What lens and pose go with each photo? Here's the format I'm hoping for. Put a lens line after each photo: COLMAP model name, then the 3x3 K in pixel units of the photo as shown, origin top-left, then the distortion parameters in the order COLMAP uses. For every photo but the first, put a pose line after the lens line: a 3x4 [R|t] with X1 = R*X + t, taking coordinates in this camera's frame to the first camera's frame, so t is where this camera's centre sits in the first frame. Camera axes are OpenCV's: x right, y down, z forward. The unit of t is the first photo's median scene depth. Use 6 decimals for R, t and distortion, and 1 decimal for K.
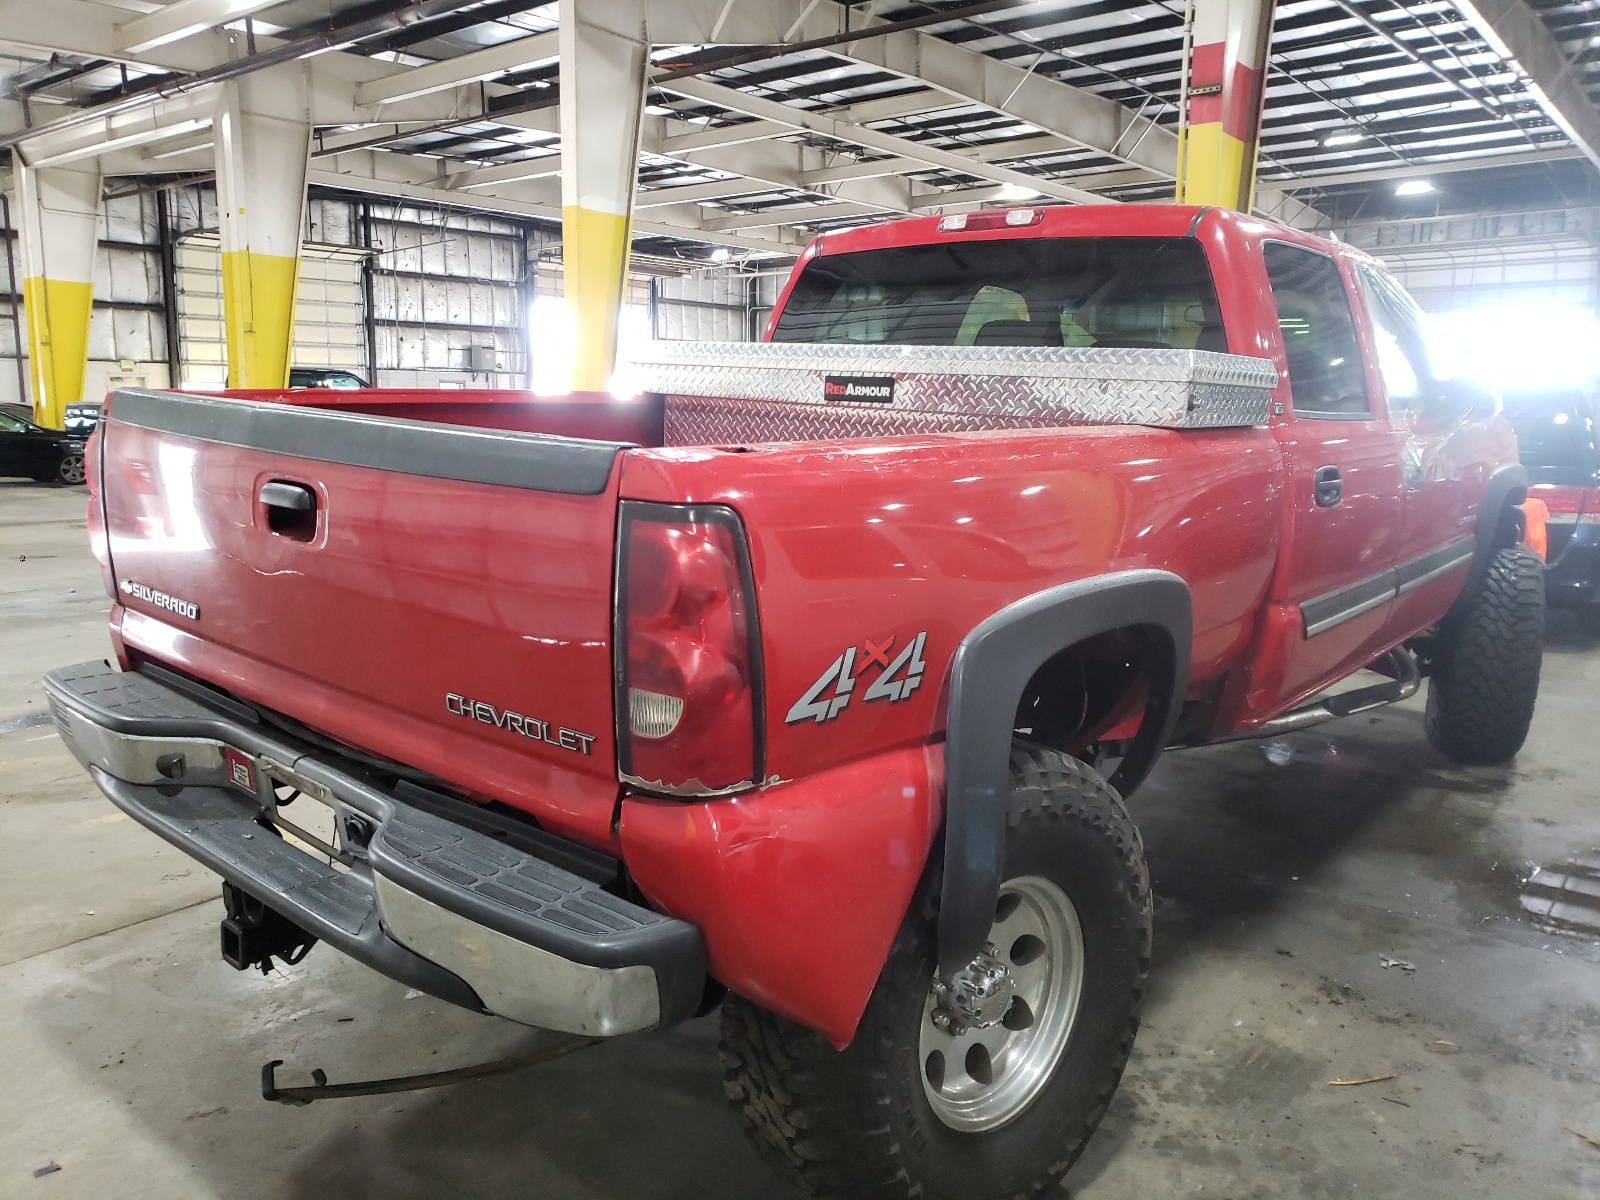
lens RADIAL K [[1247.3, 0, 771.1], [0, 1247.3, 598.6], [0, 0, 1]] dist [0.028433, -0.000450]
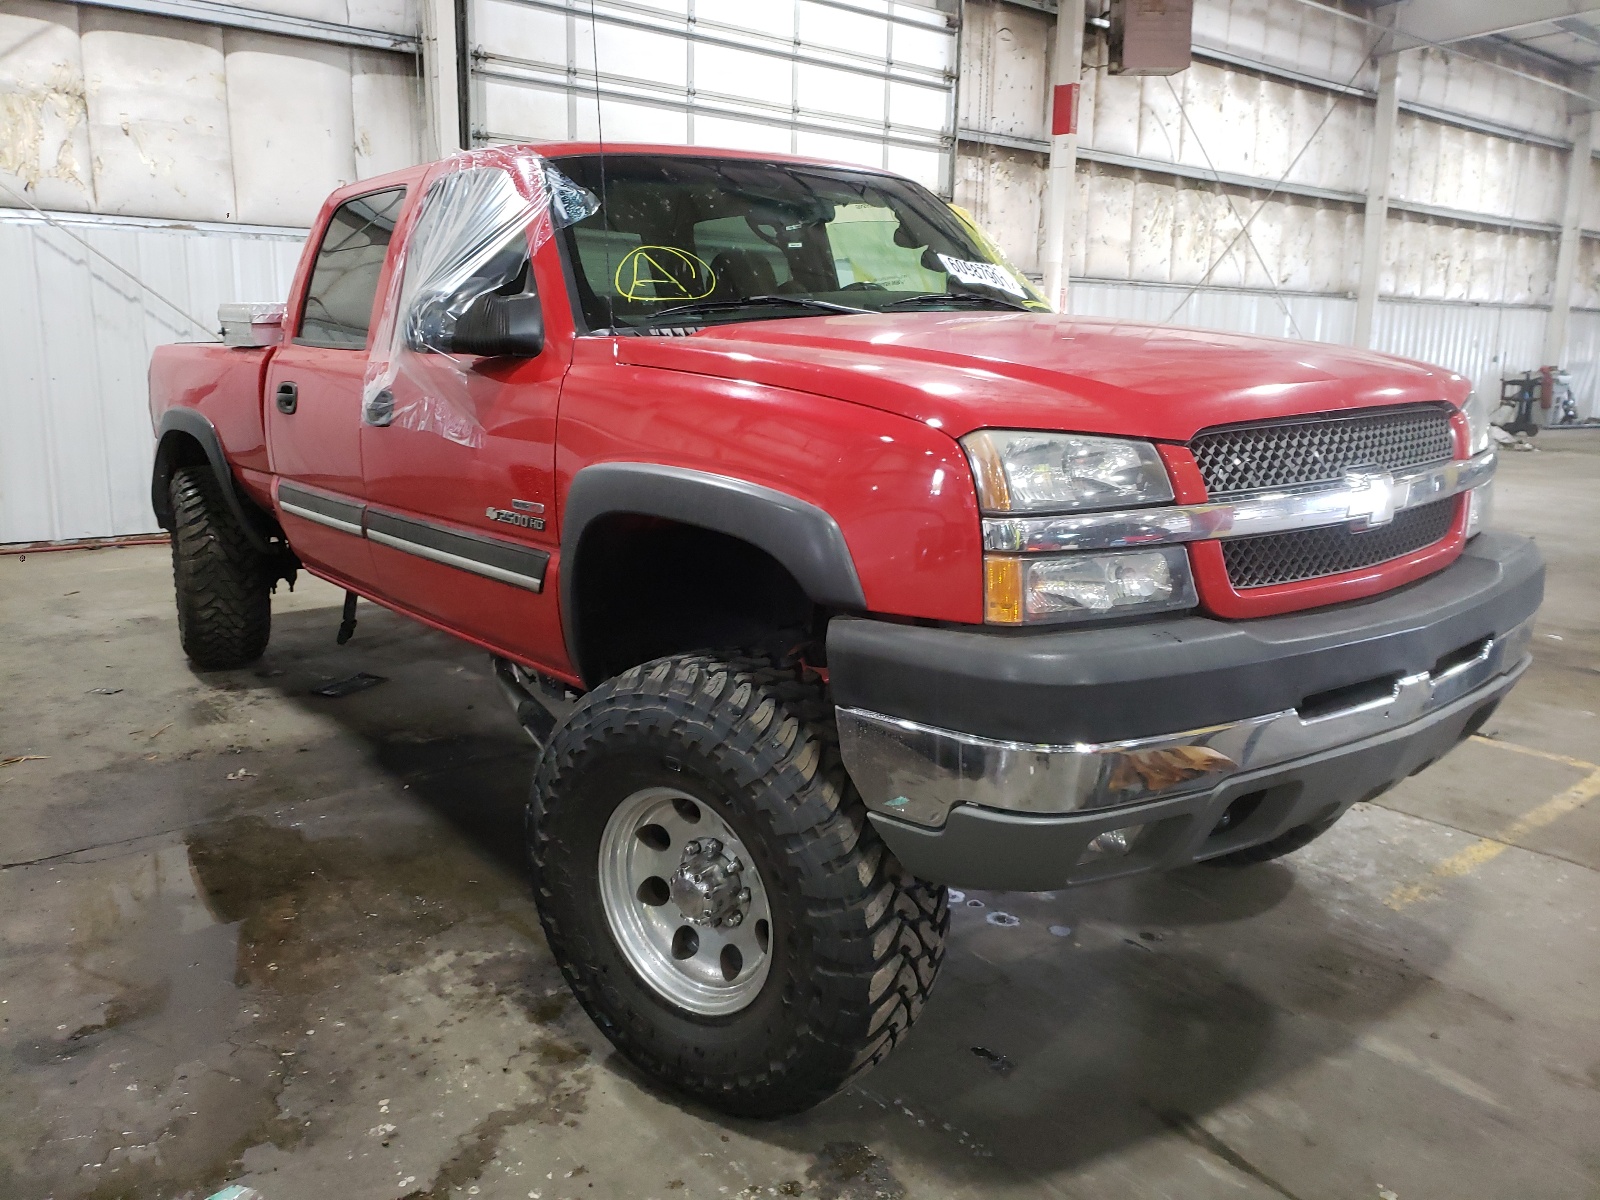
lens RADIAL K [[1247.3, 0, 771.1], [0, 1247.3, 598.6], [0, 0, 1]] dist [0.028433, -0.000450]
pose [[-0.223782, 0.184892, -0.956941, 1.754304], [-0.159161, 0.961729, 0.223038, -0.275940], [0.961556, 0.202220, -0.185790, 1.939730]]
